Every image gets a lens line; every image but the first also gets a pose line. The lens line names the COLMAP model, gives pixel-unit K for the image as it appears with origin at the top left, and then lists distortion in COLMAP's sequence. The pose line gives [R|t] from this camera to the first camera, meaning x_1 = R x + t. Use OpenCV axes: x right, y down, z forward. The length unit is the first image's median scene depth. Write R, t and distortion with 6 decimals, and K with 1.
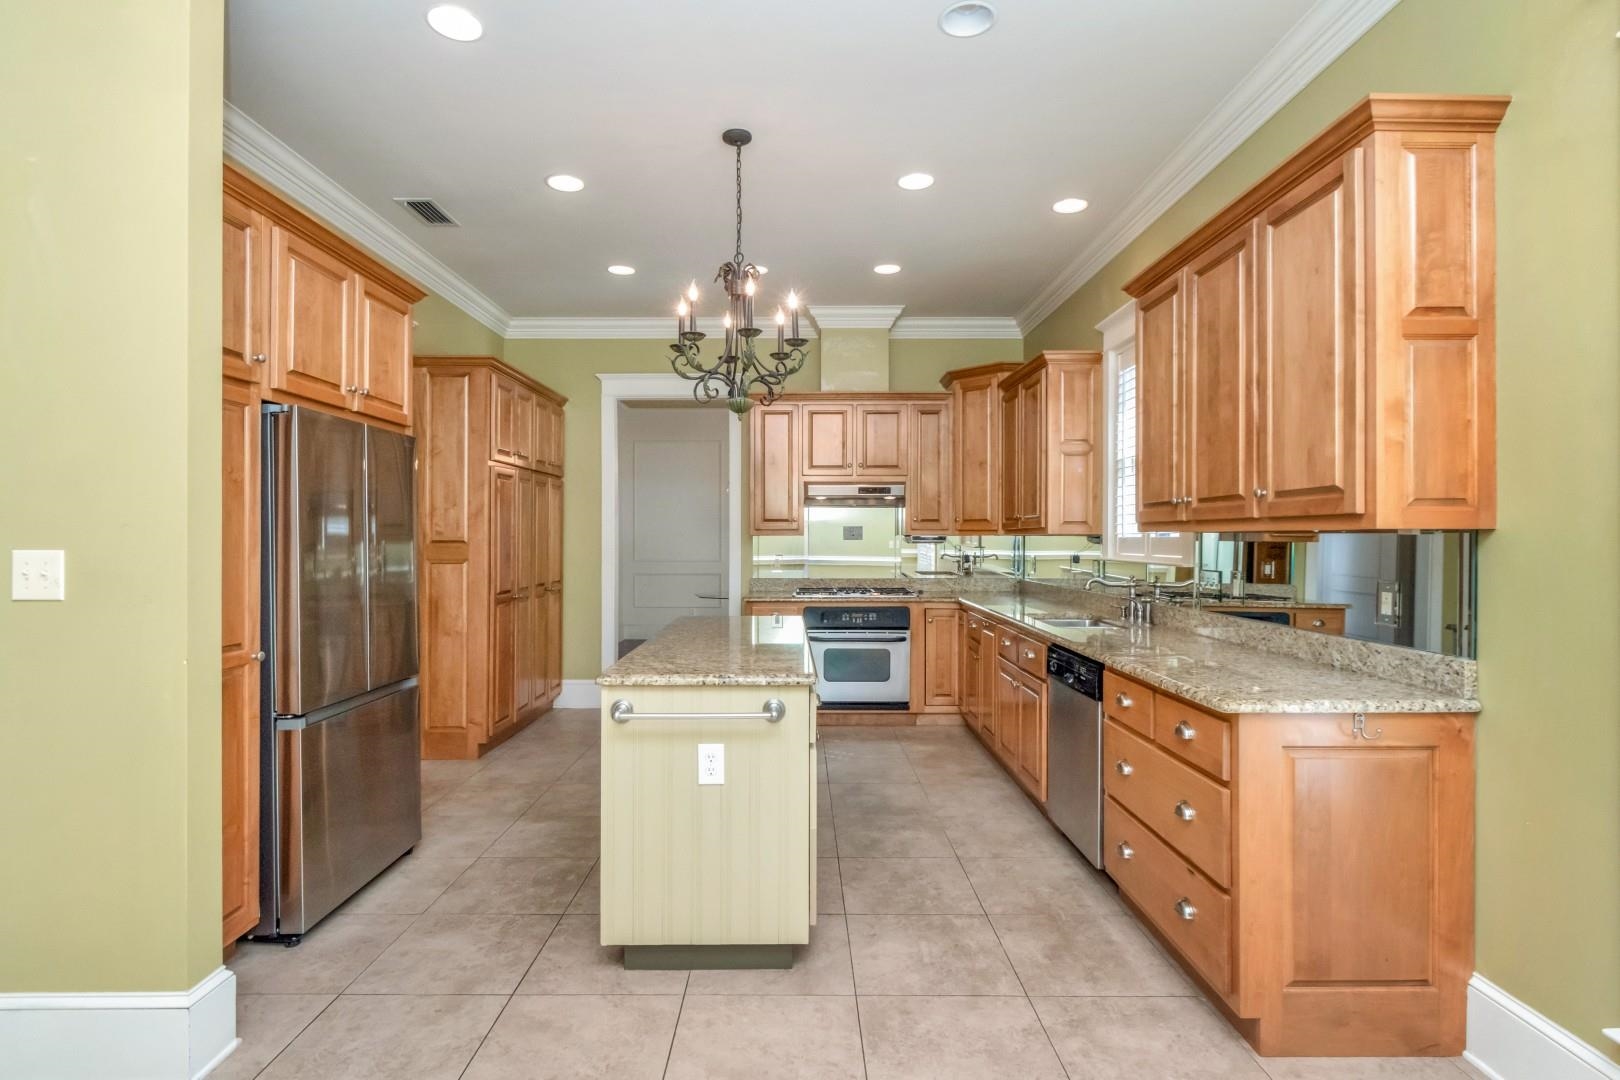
lens RADIAL K [[793.5, 0, 804.9], [0, 793.5, 539.9], [0, 0, 1]] dist [0.001997, -0.006121]
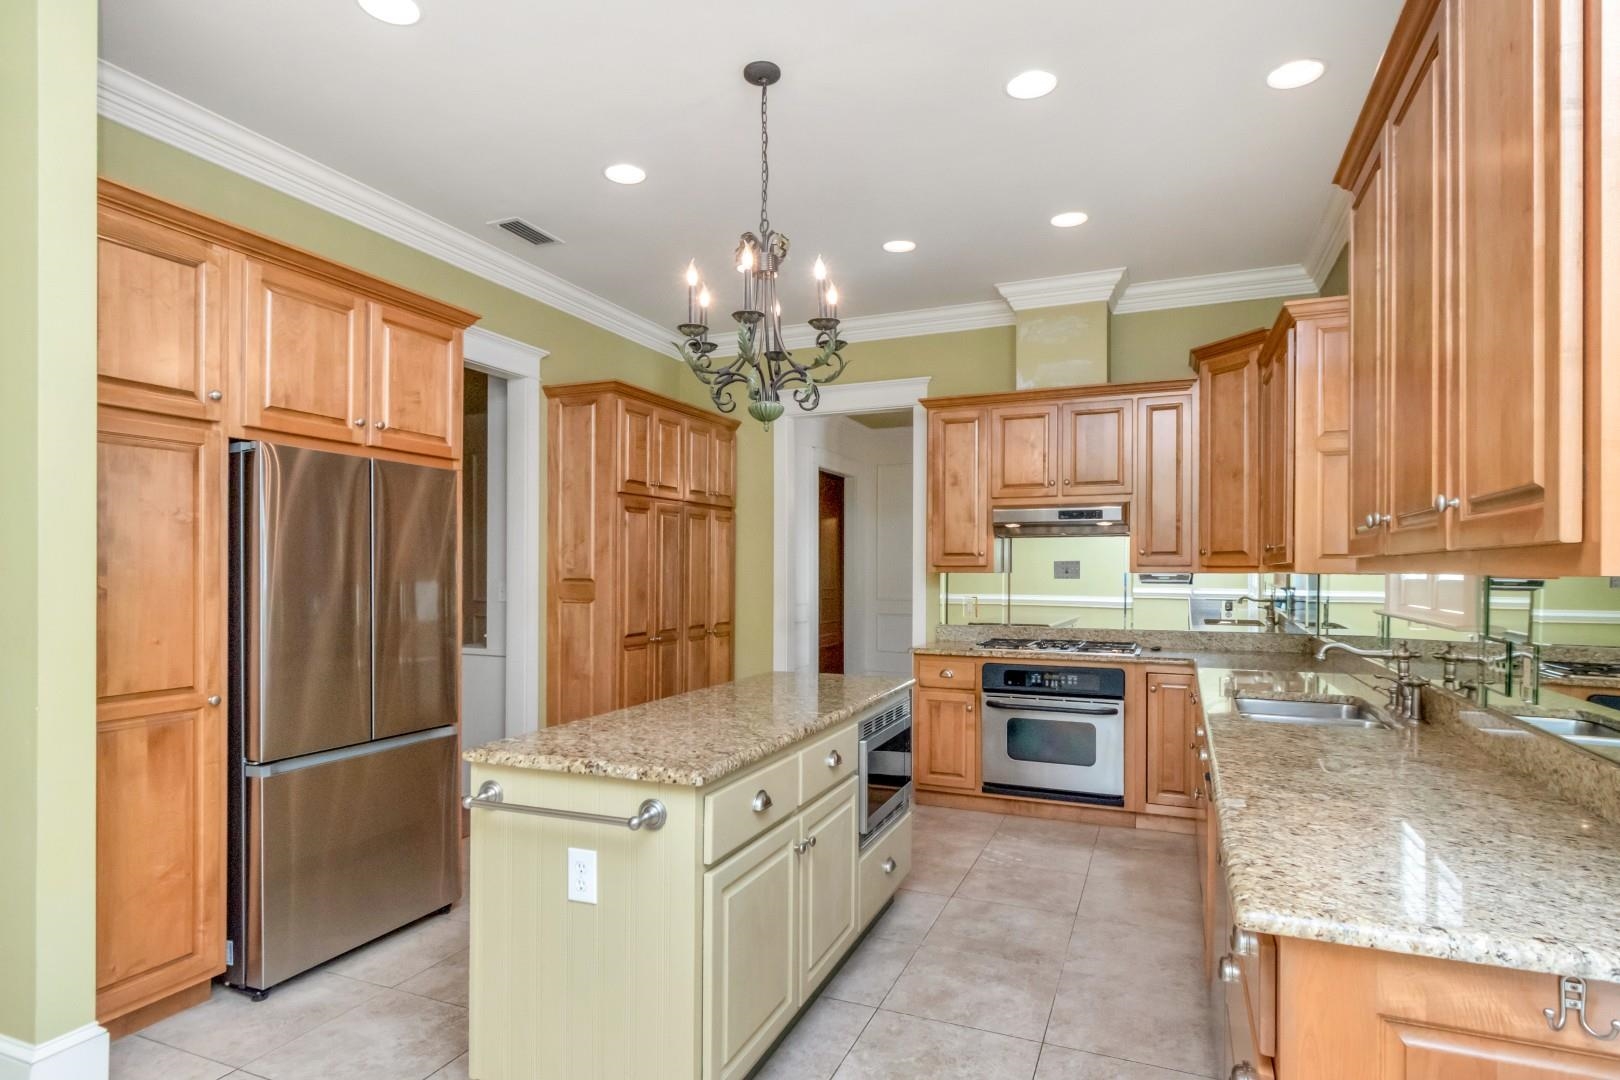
lens RADIAL K [[866.9, 0, 811.4], [0, 866.9, 572.9], [0, 0, 1]] dist [0.000152, -0.000674]
pose [[0.920313, 0.001861, -0.391178, 0.304140], [-0.002301, 0.999997, -0.000657, -0.008475], [0.391175, 0.001505, 0.920315, 0.226529]]
